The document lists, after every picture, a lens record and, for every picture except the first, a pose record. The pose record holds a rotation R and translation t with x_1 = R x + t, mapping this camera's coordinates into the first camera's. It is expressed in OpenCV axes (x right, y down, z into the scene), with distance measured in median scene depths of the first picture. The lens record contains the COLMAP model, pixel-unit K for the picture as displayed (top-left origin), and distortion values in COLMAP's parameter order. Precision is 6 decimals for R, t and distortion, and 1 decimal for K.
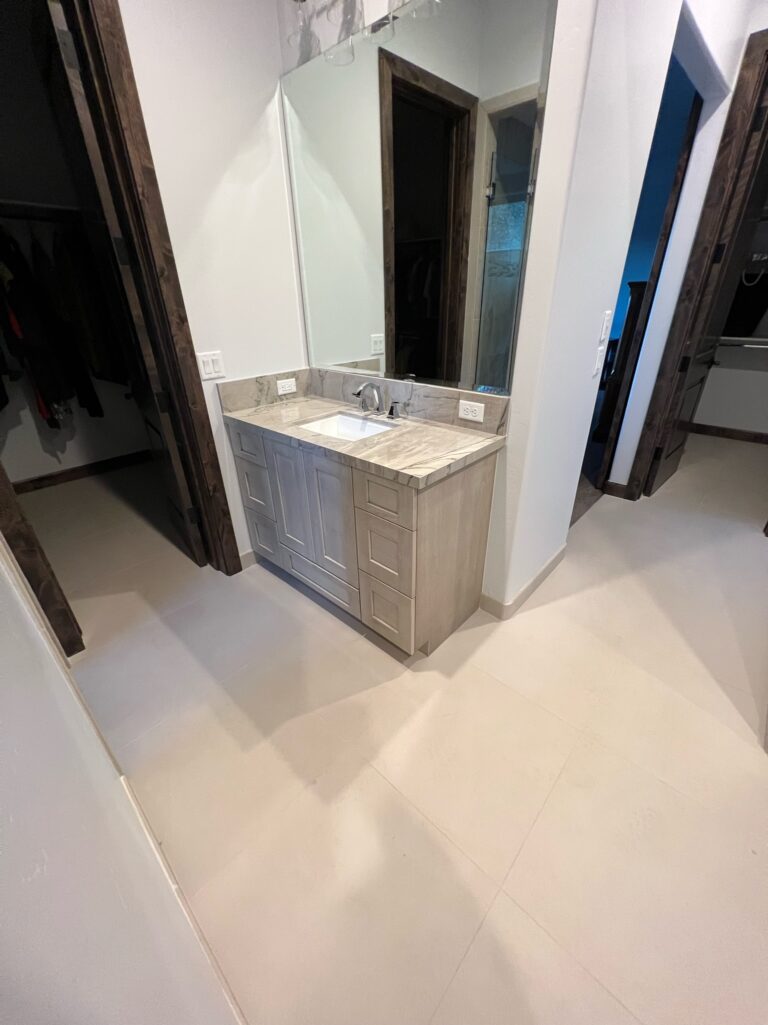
lens RADIAL K [[409.3, 0, 380.9], [0, 409.3, 514.0], [0, 0, 1]] dist [-0.001257, 0.000566]
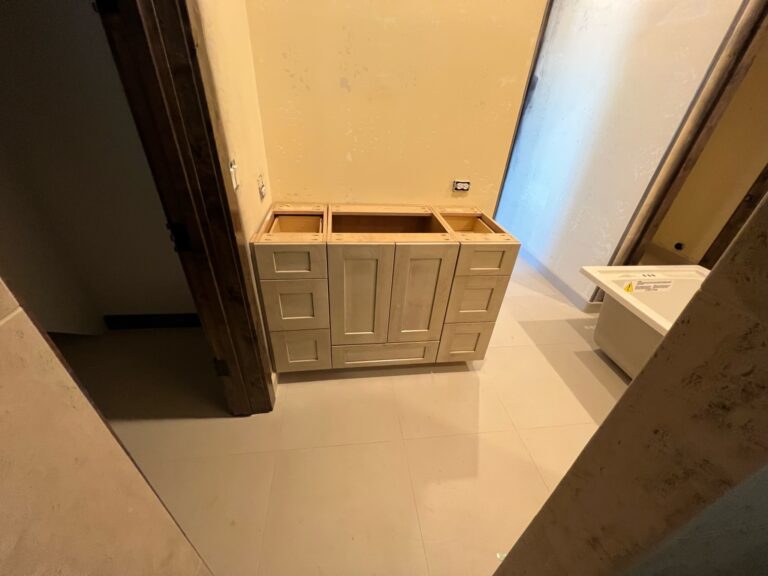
lens RADIAL K [[306.7, 0, 379.7], [0, 306.7, 286.8], [0, 0, 1]] dist [-0.001257, 0.000566]
pose [[0.638322, -0.362216, 0.679223, -0.751990], [0.300617, 0.929605, 0.213225, -0.226088], [-0.708642, 0.068079, 0.702276, 0.443181]]
